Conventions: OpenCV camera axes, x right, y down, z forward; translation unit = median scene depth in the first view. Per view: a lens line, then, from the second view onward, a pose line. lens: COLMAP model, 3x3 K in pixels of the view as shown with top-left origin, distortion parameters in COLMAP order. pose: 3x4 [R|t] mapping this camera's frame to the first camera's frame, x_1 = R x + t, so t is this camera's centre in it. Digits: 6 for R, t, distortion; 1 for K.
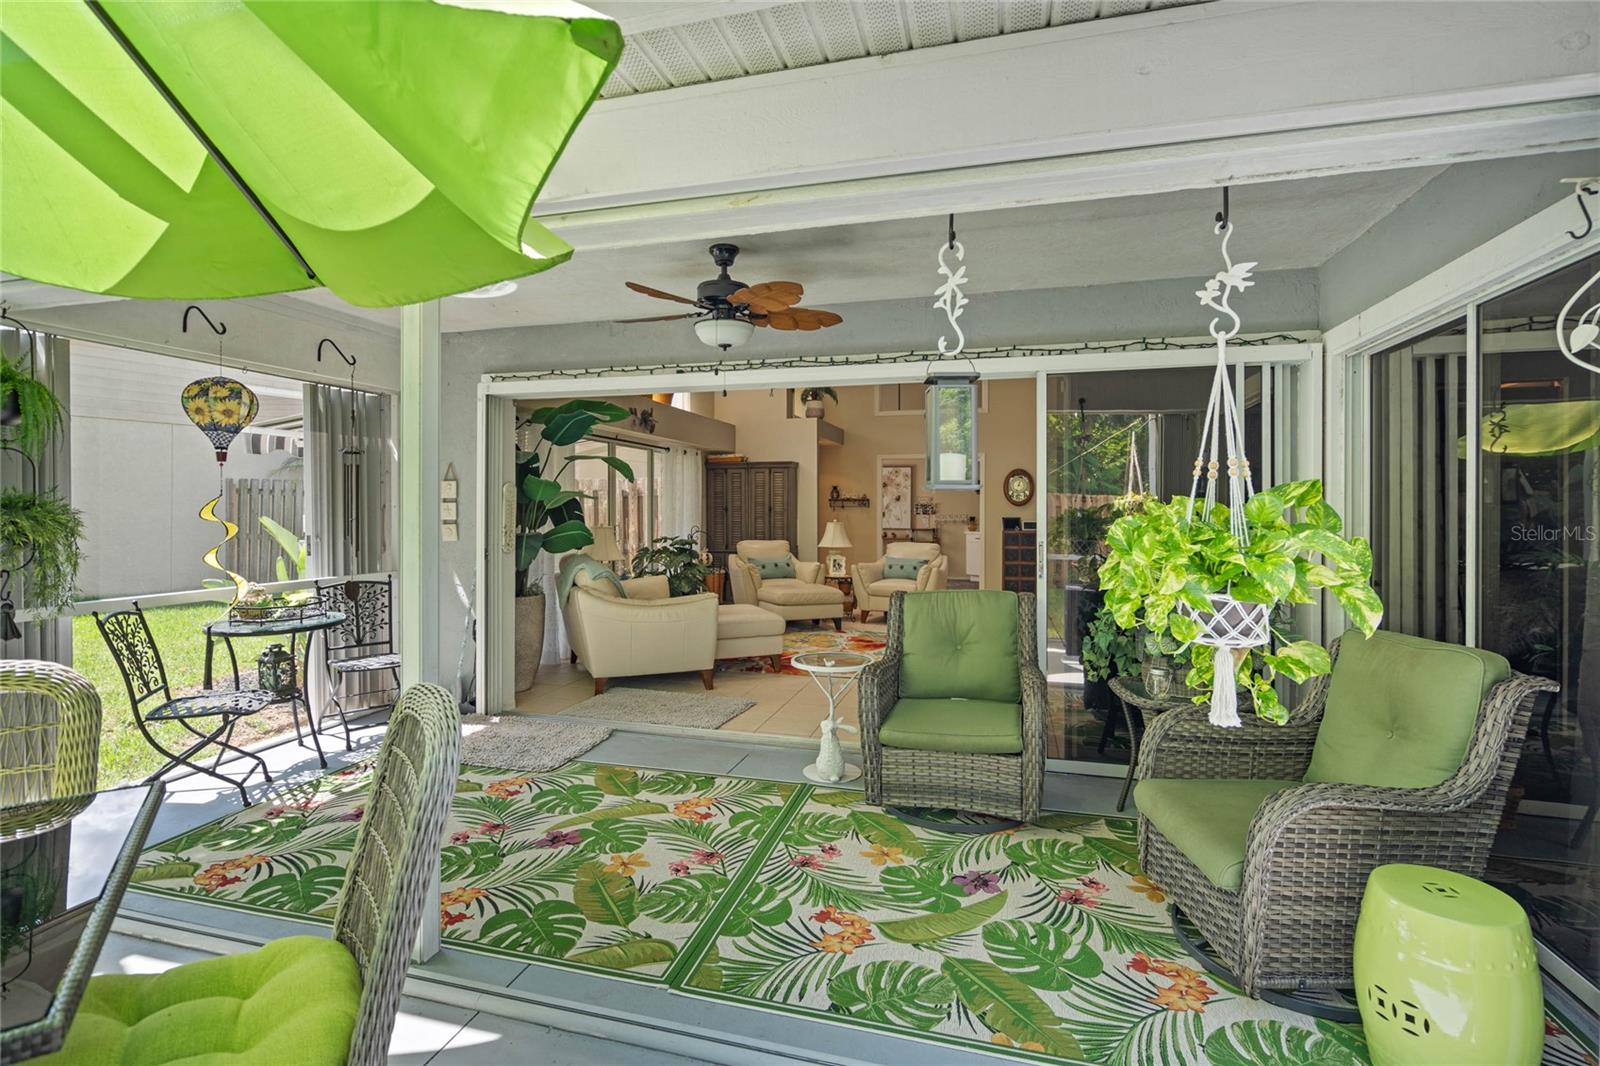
lens RADIAL K [[735.9, 0, 749.9], [0, 735.9, 510.8], [0, 0, 1]] dist [-0.004378, 0.002376]
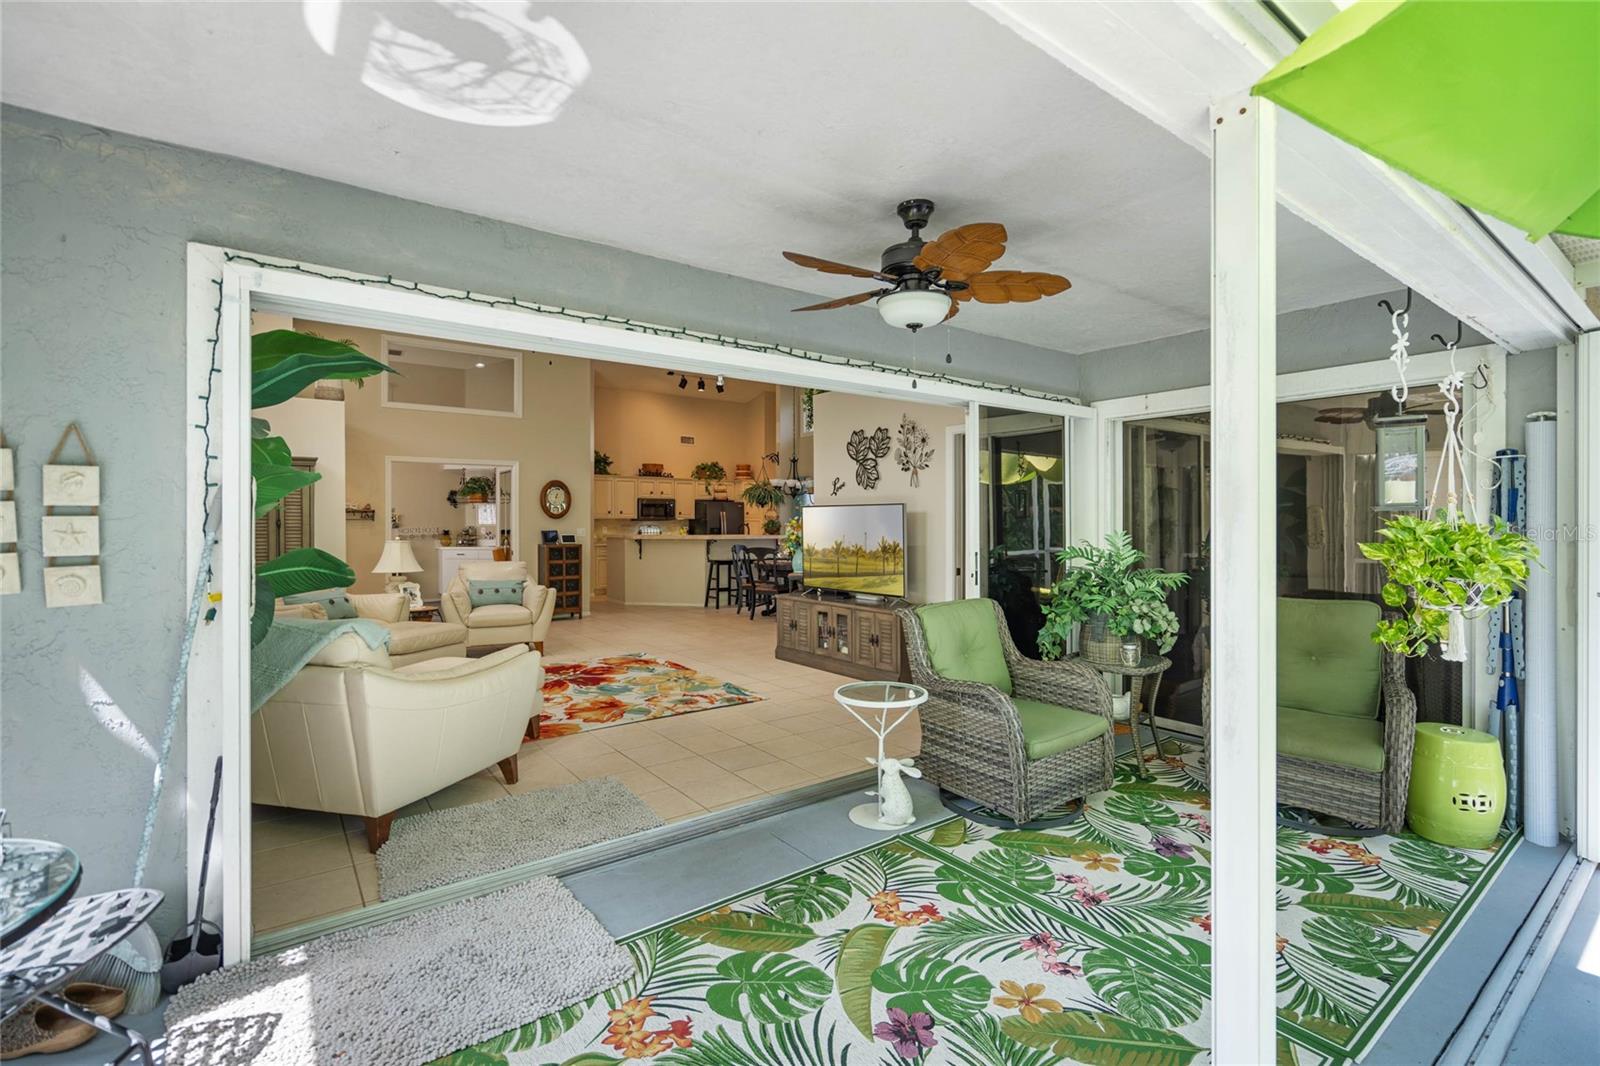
lens RADIAL K [[735.9, 0, 773.8], [0, 735.9, 521.5], [0, 0, 1]] dist [-0.004378, 0.002376]
pose [[0.596786, -0.004055, 0.802390, -0.777570], [0.005105, 0.999986, 0.001257, -0.009437], [-0.802384, 0.003347, 0.596799, 0.638219]]
